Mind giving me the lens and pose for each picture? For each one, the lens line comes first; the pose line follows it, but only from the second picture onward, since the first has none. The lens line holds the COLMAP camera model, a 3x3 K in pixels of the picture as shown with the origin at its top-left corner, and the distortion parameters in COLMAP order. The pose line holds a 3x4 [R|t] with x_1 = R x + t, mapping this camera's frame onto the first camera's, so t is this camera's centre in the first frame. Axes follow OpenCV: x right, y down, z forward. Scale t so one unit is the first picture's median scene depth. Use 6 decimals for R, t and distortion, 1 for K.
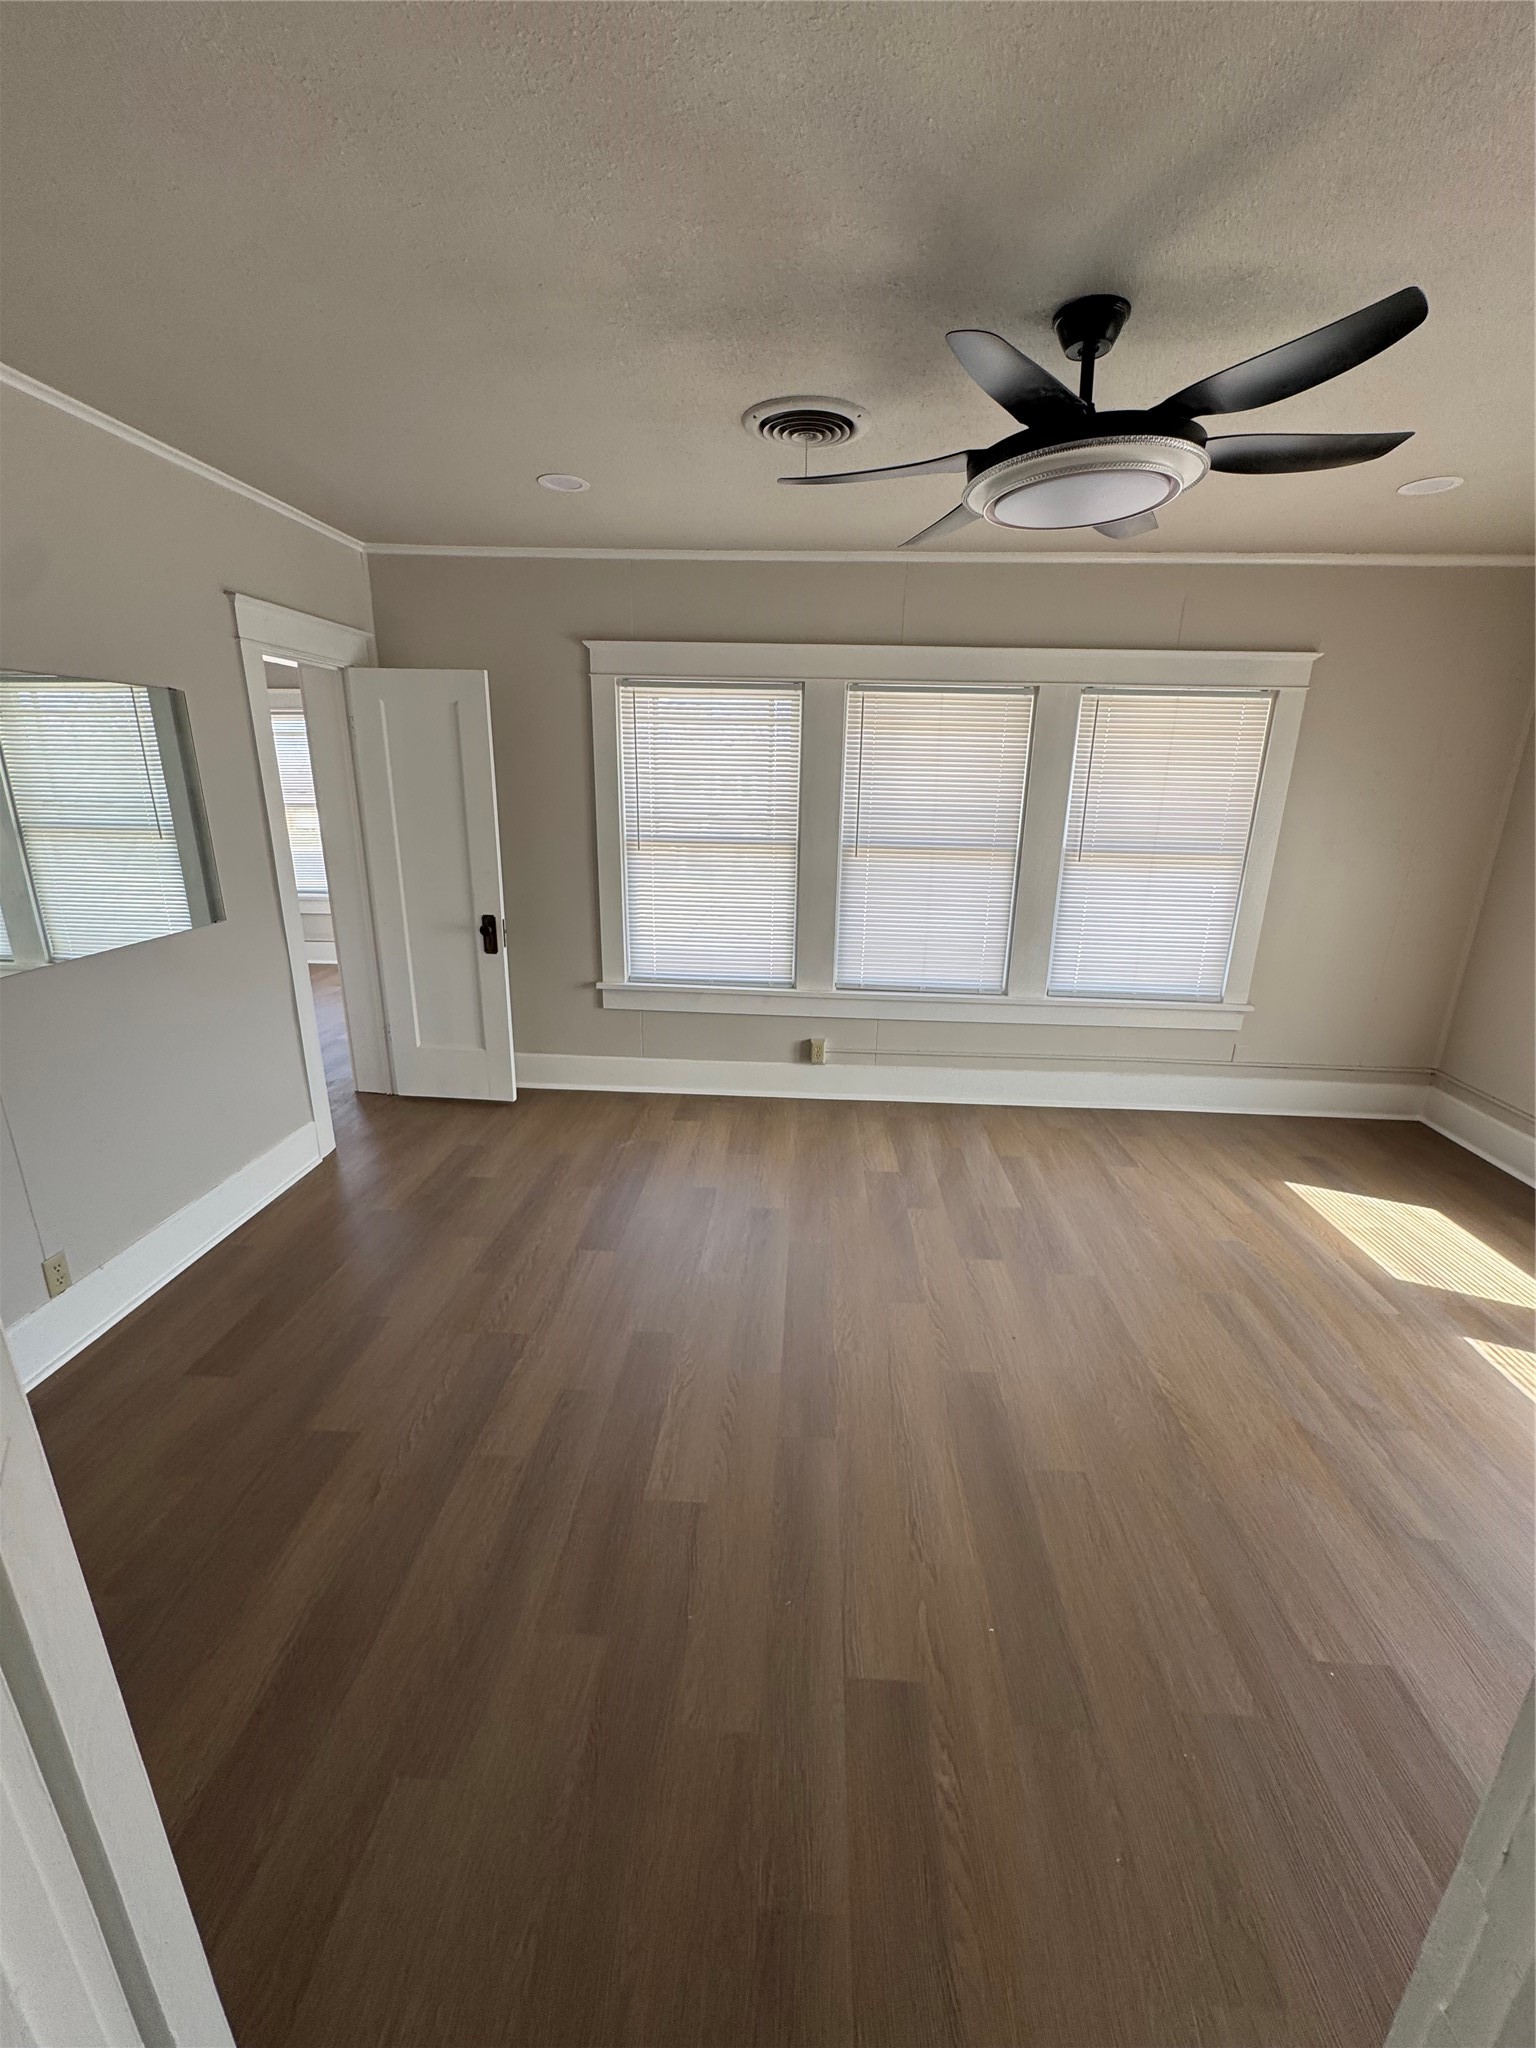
lens RADIAL K [[822.7, 0, 771.7], [0, 822.7, 1012.5], [0, 0, 1]] dist [0.002865, 0.000835]
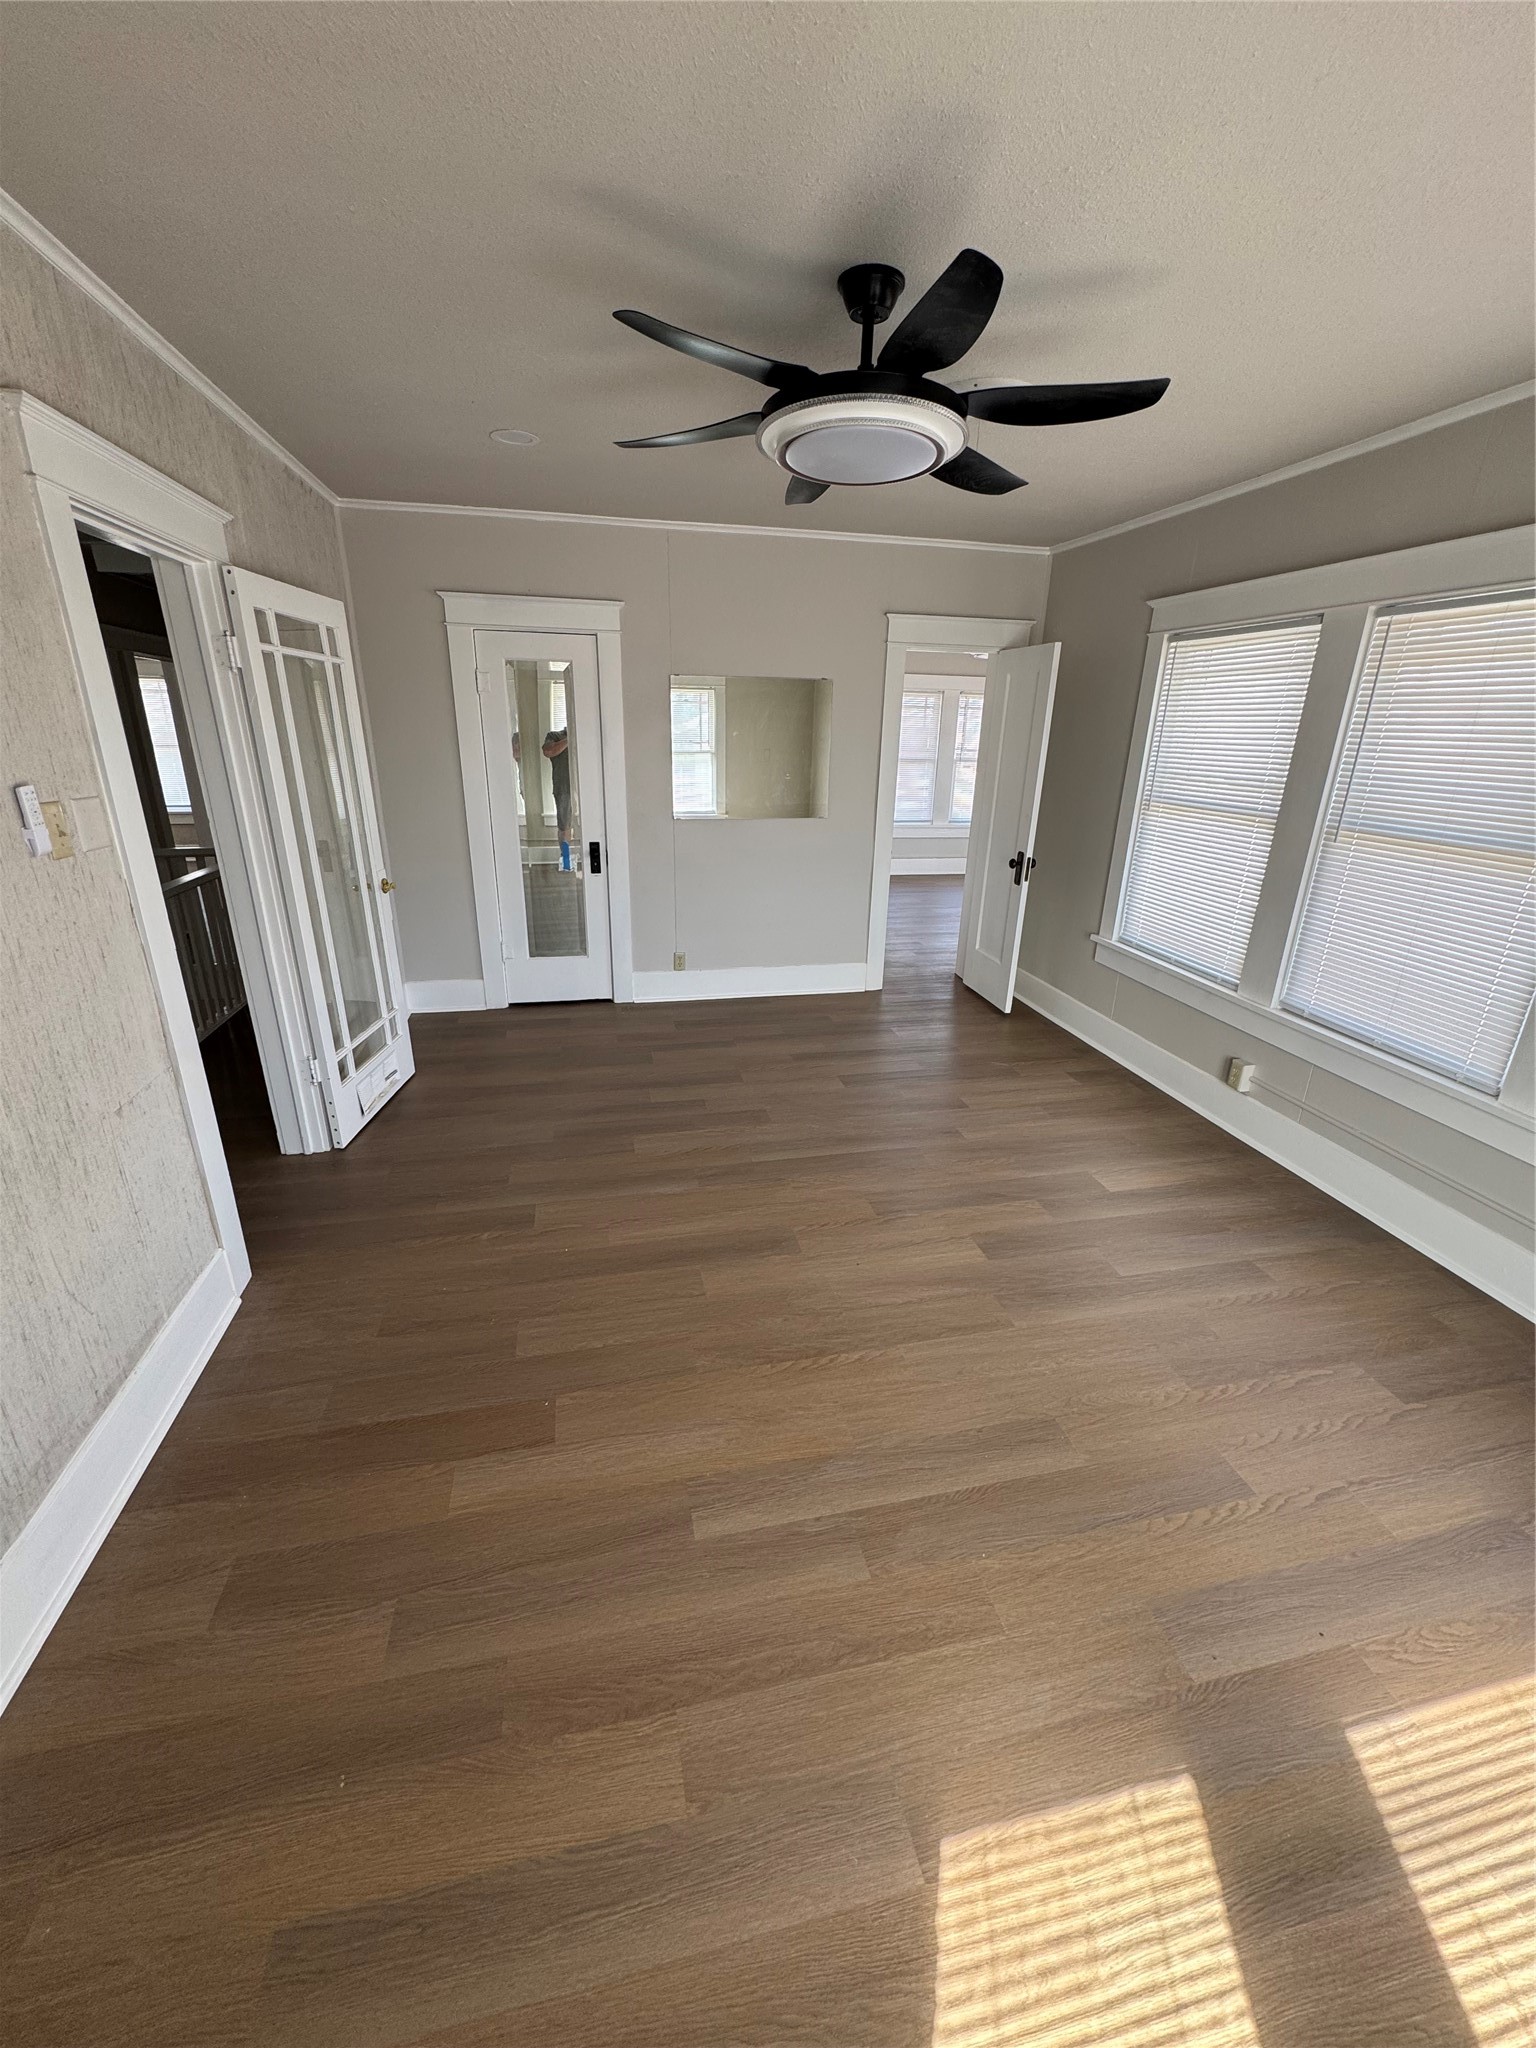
lens RADIAL K [[822.7, 0, 769.1], [0, 822.7, 1014.4], [0, 0, 1]] dist [0.002865, 0.000835]
pose [[0.270271, 0.308929, -0.911875, 0.709437], [-0.287837, 0.929733, 0.229666, -0.067562], [0.918751, 0.200399, 0.340201, 0.302984]]
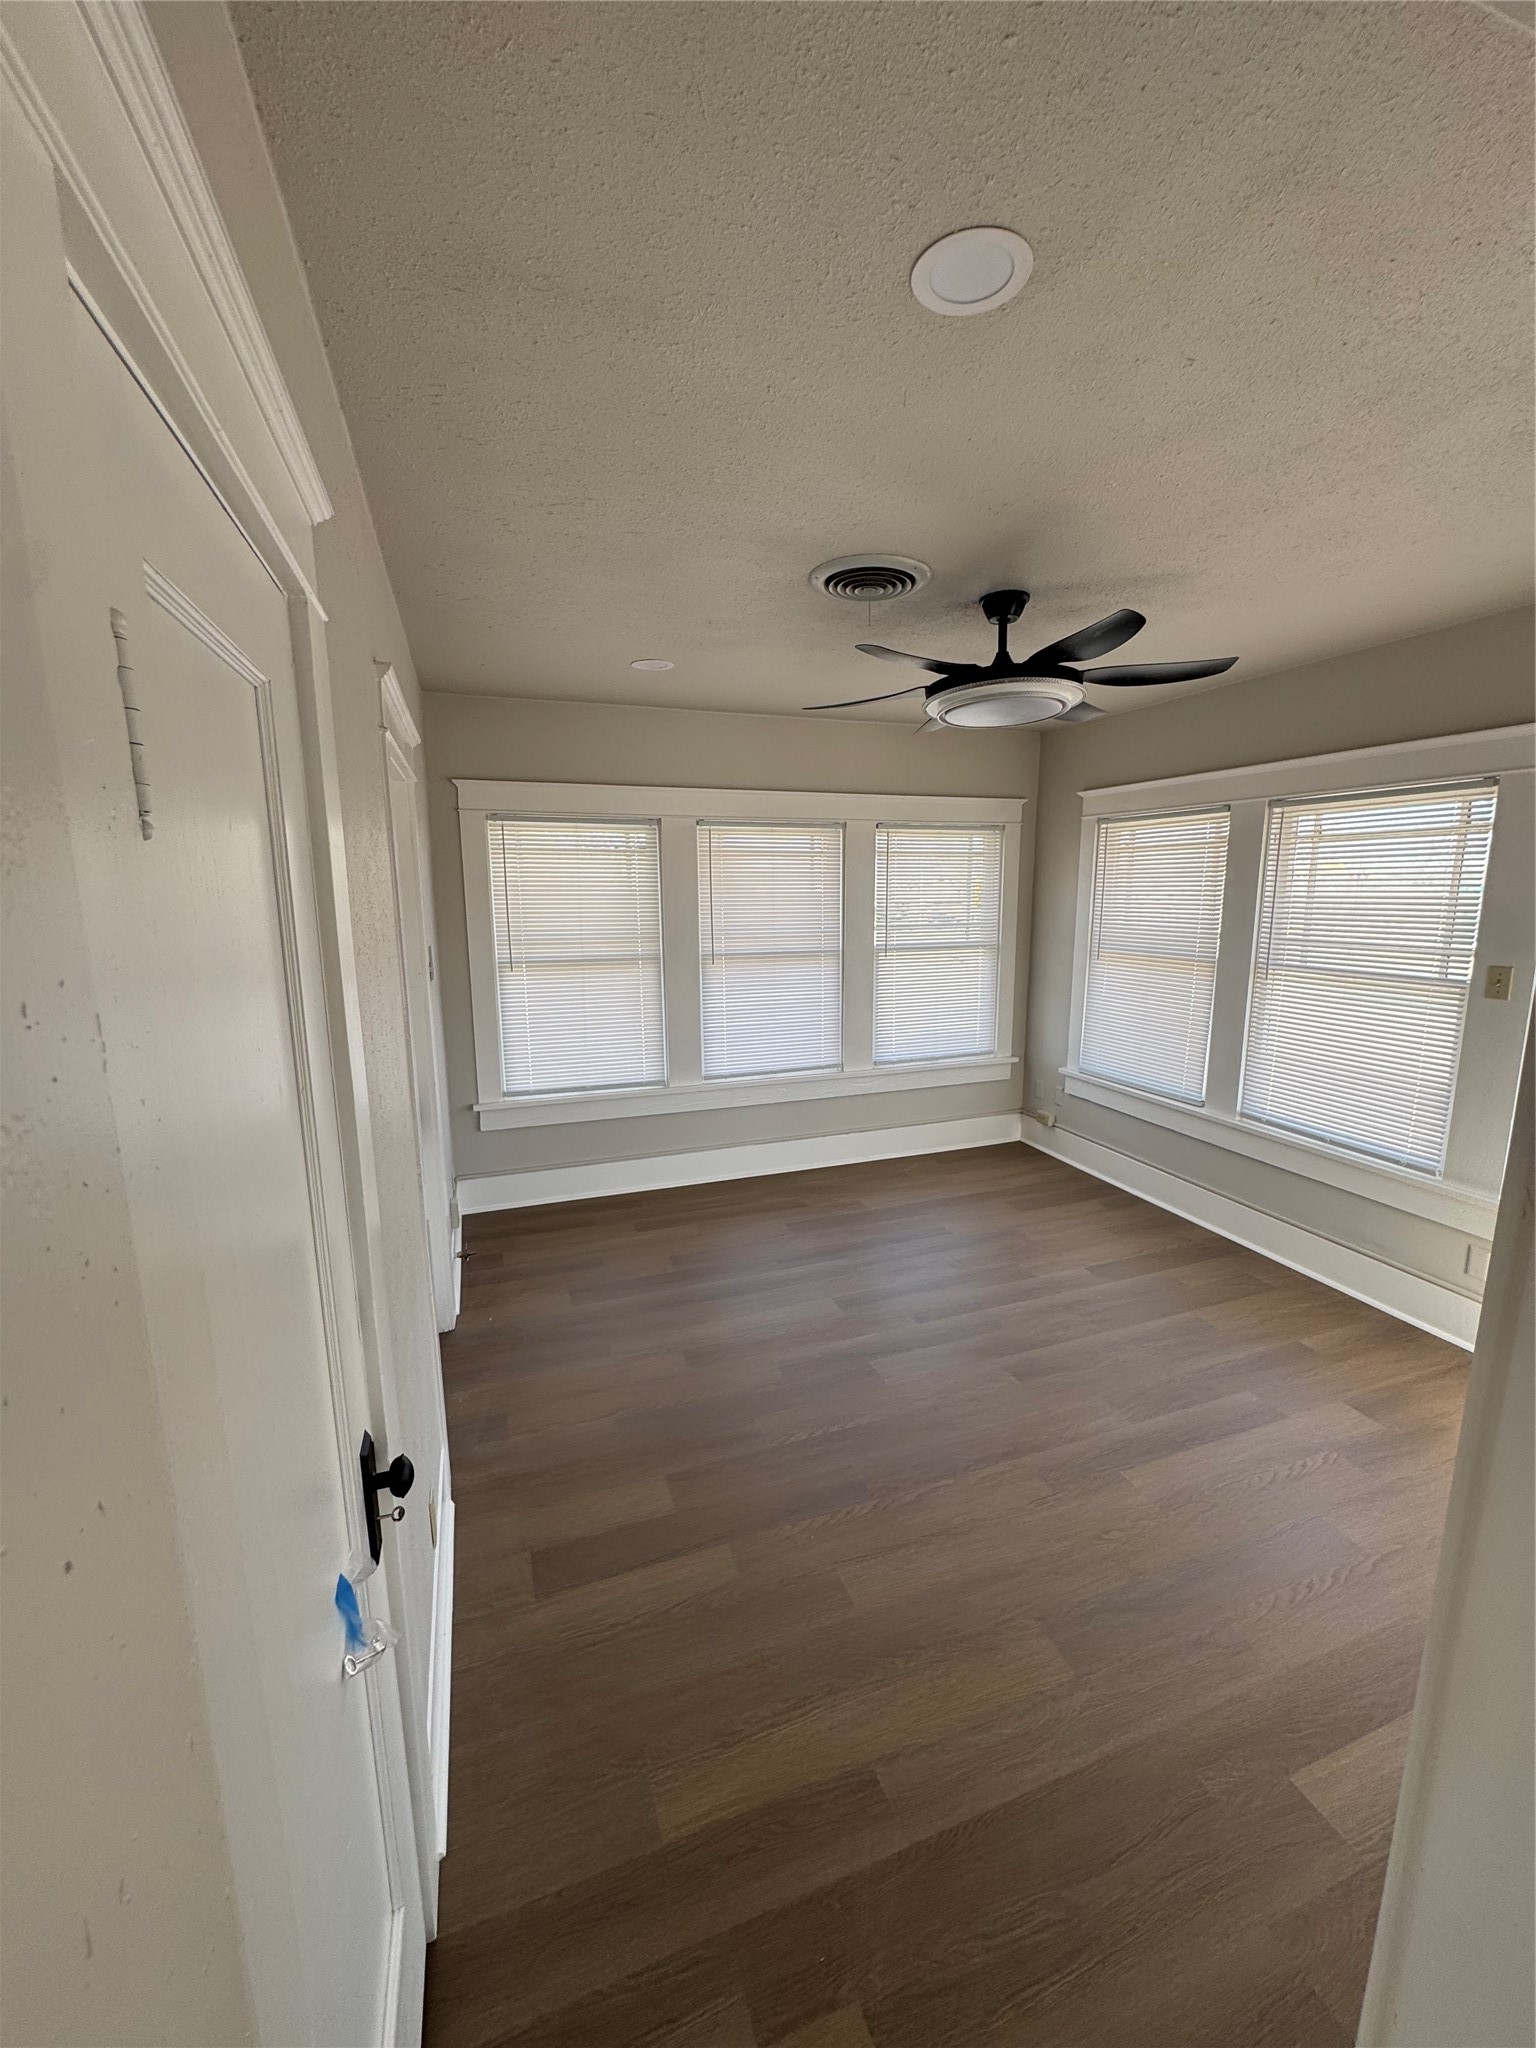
lens RADIAL K [[822.7, 0, 767.0], [0, 822.7, 1022.9], [0, 0, 1]] dist [0.002865, 0.000835]
pose [[0.415189, 0.134160, -0.899788, 0.712265], [-0.260002, 0.965311, 0.023957, -0.017893], [0.871789, 0.224000, 0.435669, 0.110960]]
